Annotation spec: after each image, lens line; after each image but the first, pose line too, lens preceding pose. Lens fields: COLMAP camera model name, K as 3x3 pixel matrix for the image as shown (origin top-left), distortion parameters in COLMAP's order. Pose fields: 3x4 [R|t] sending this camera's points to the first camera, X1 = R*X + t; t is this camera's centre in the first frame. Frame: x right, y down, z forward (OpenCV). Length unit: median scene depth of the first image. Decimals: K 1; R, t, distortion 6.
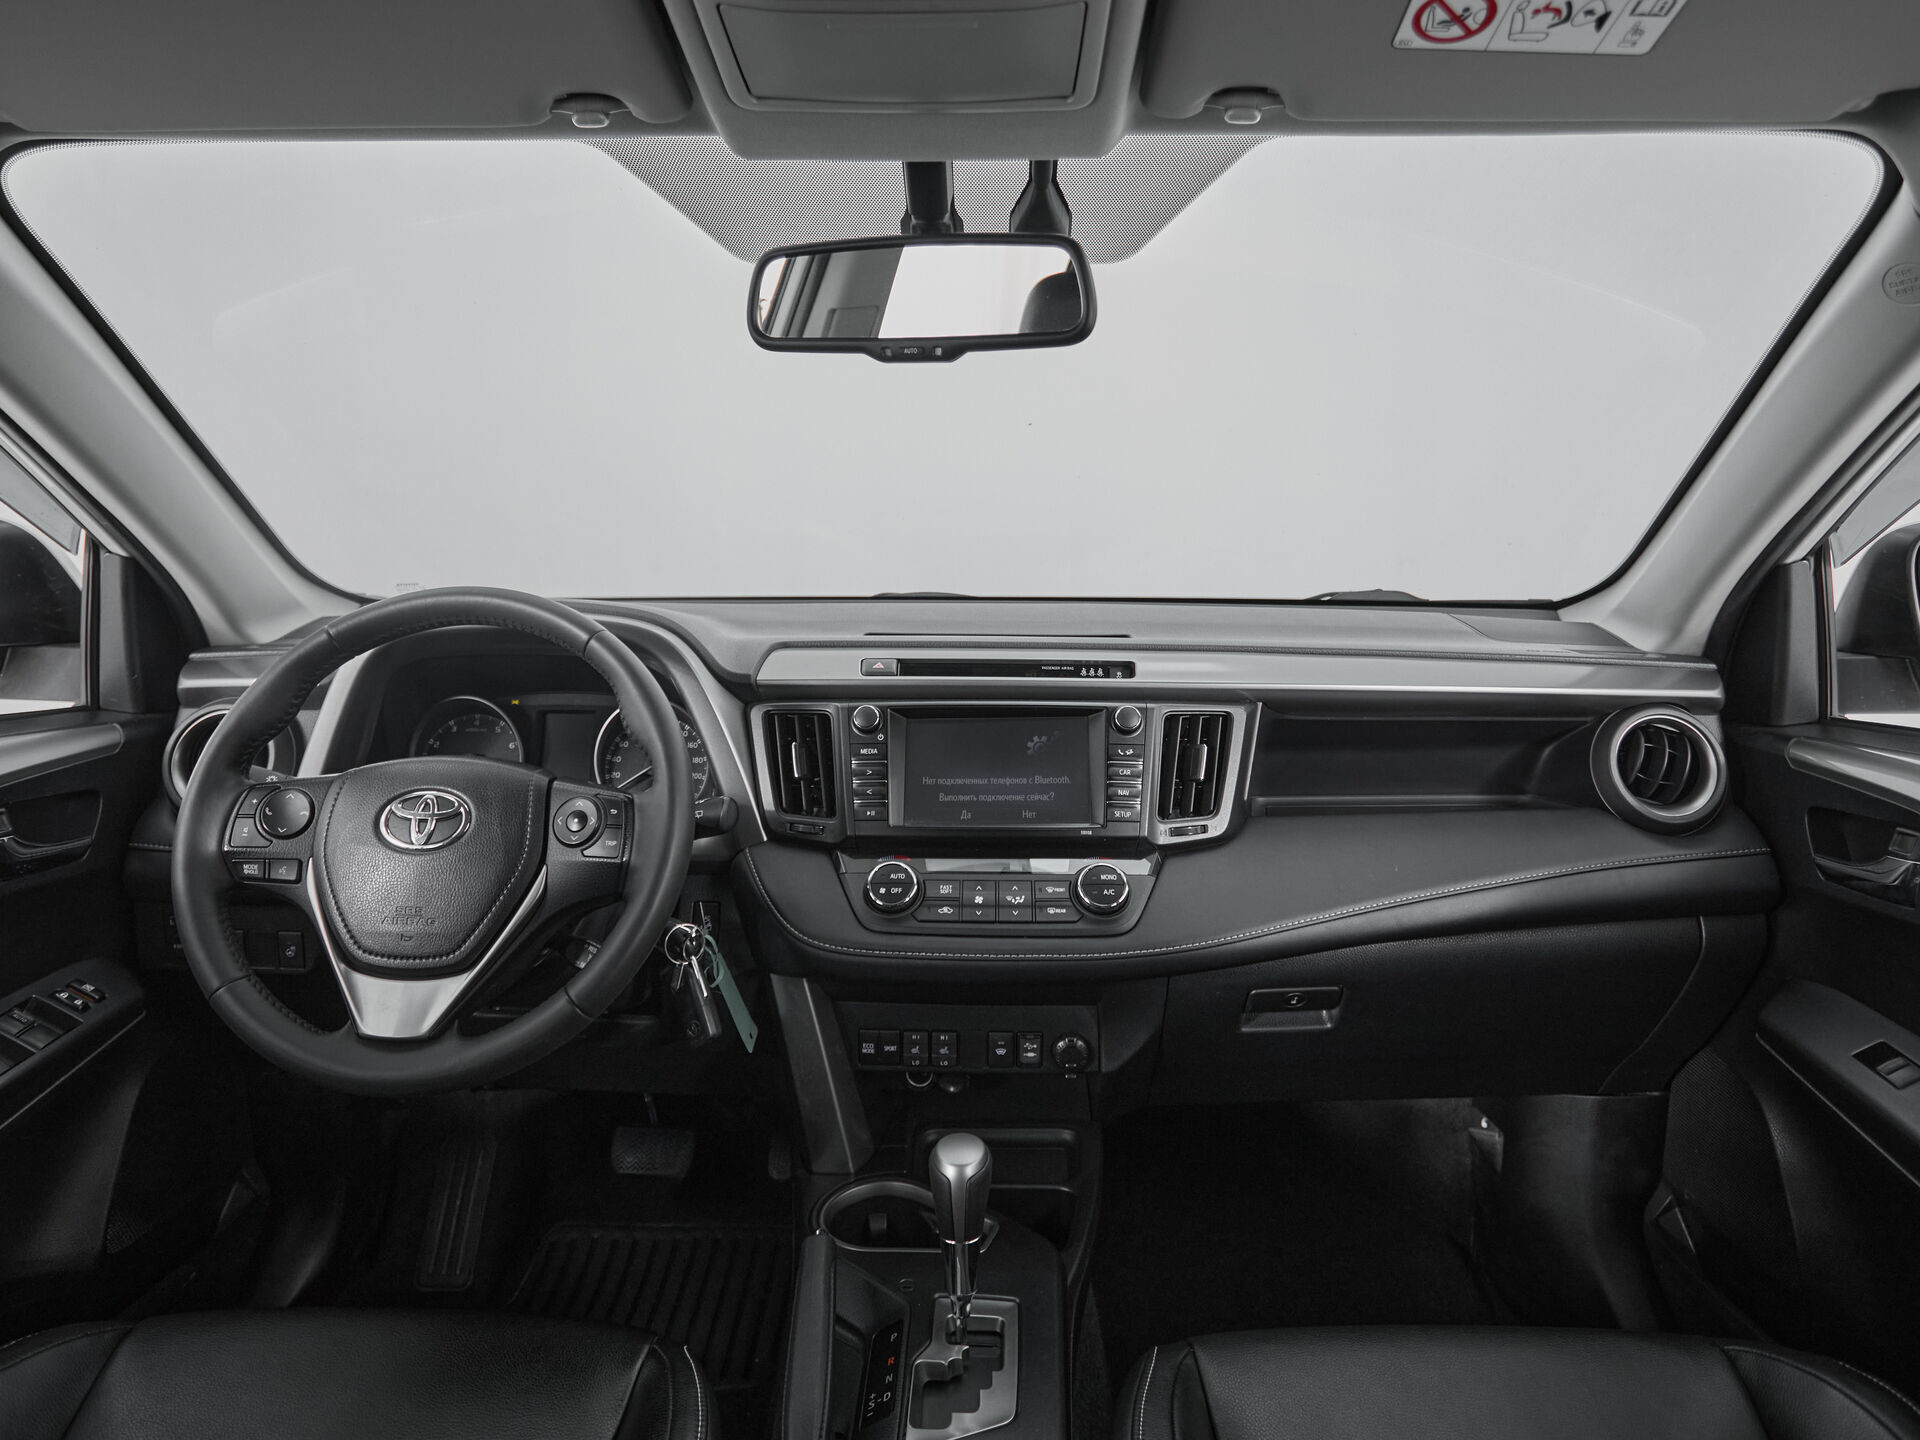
lens RADIAL K [[989.4, 0, 856.6], [0, 989.4, 718.6], [0, 0, 1]] dist [0.001251, -0.000068]
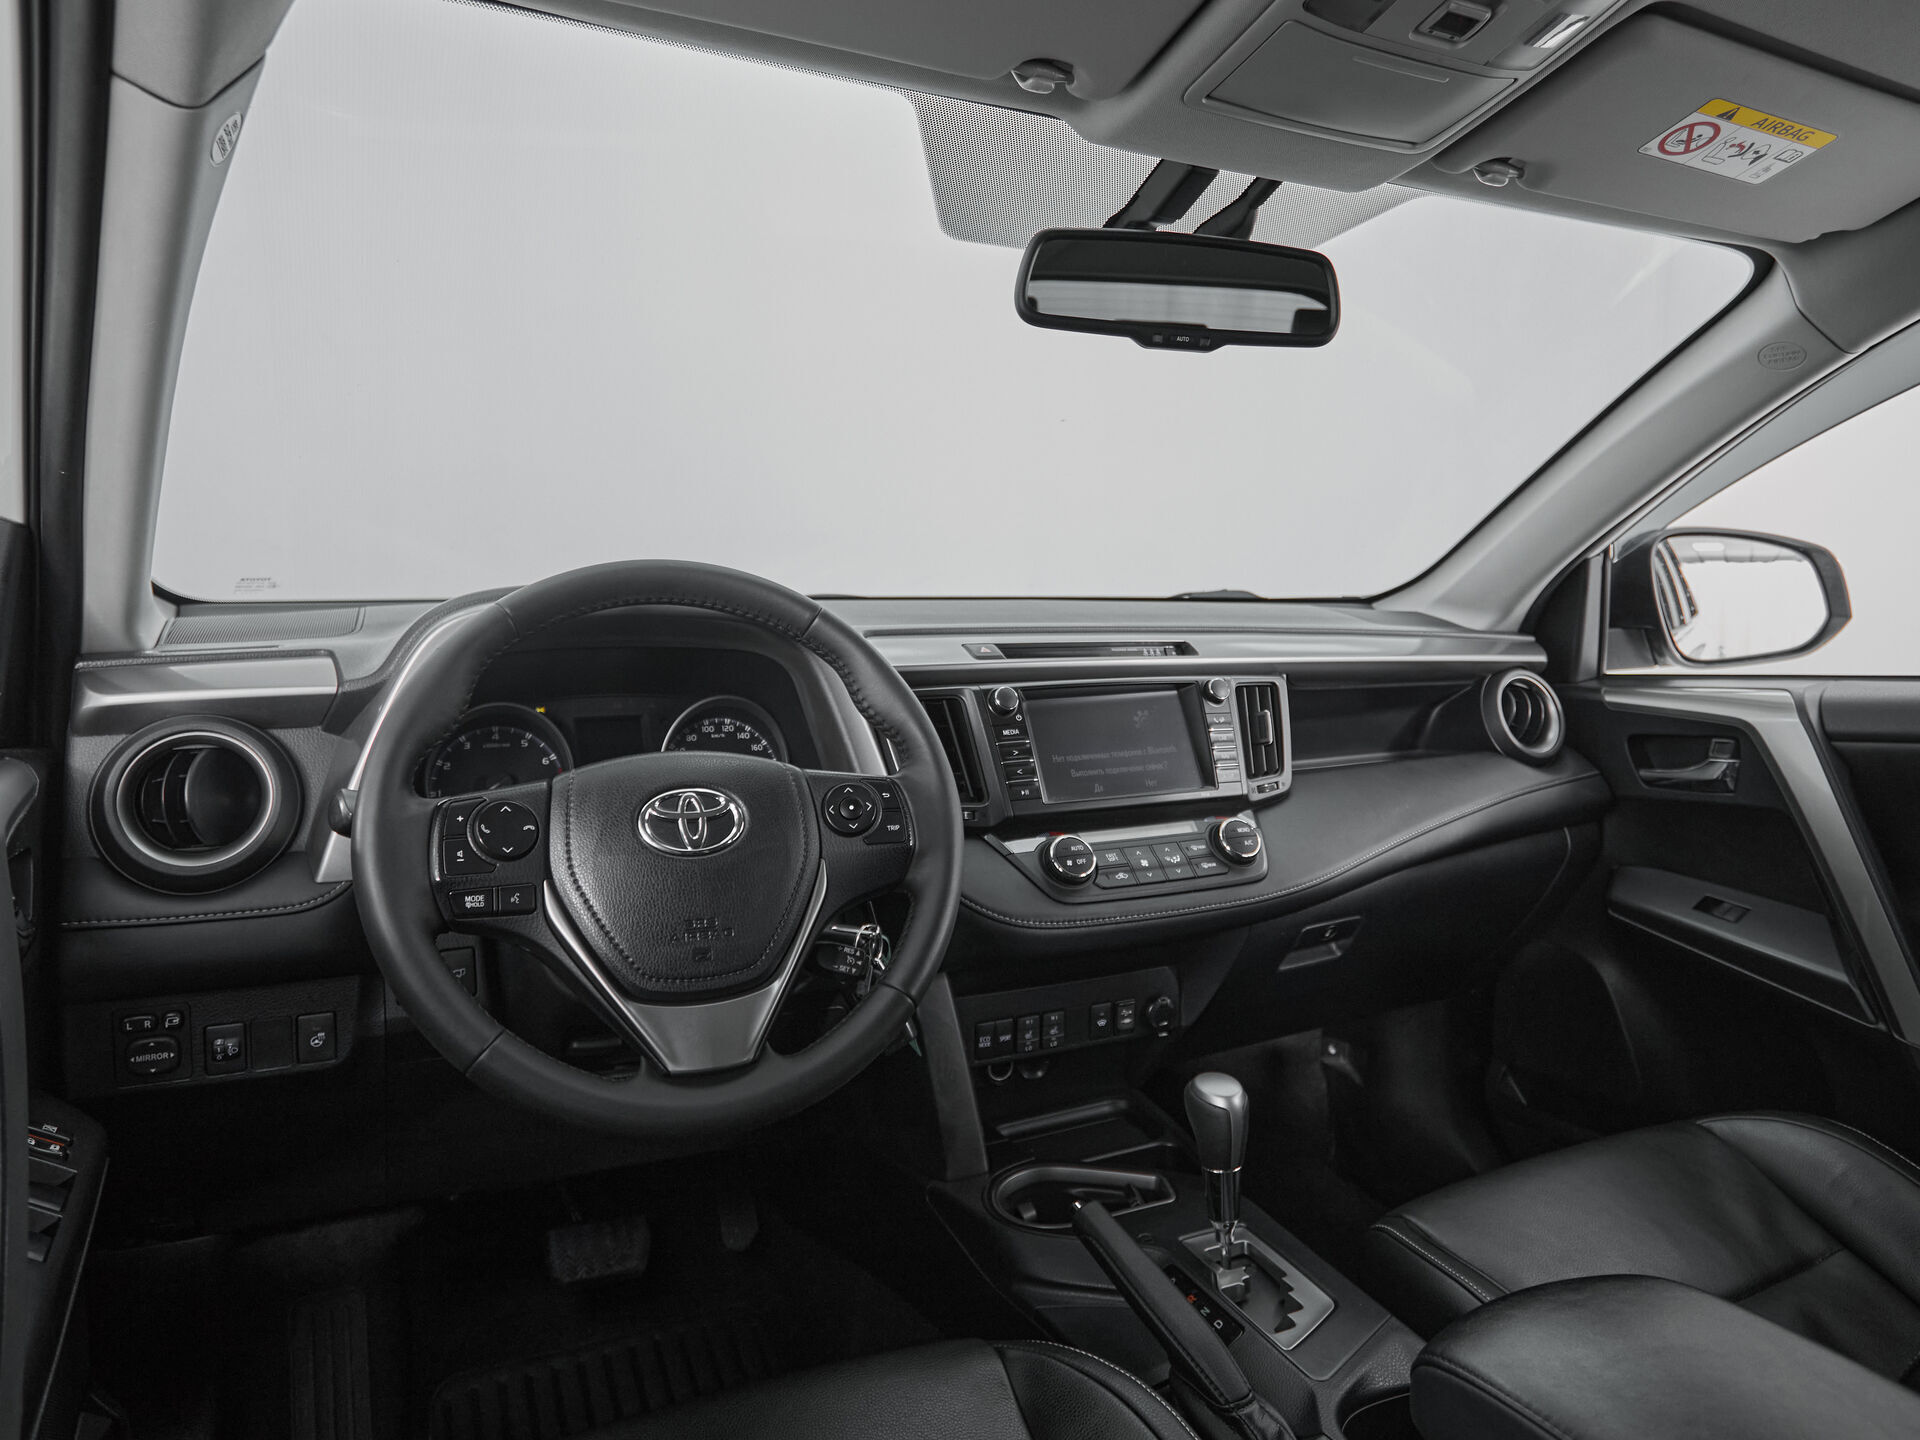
lens RADIAL K [[1079.2, 0, 961.5], [0, 1079.2, 713.0], [0, 0, 1]] dist [-0.001073, -0.000610]
pose [[0.913033, -0.049132, 0.404916, -0.494337], [0.063074, 0.997785, -0.021156, 0.035171], [-0.402979, 0.044856, 0.914109, 0.023834]]
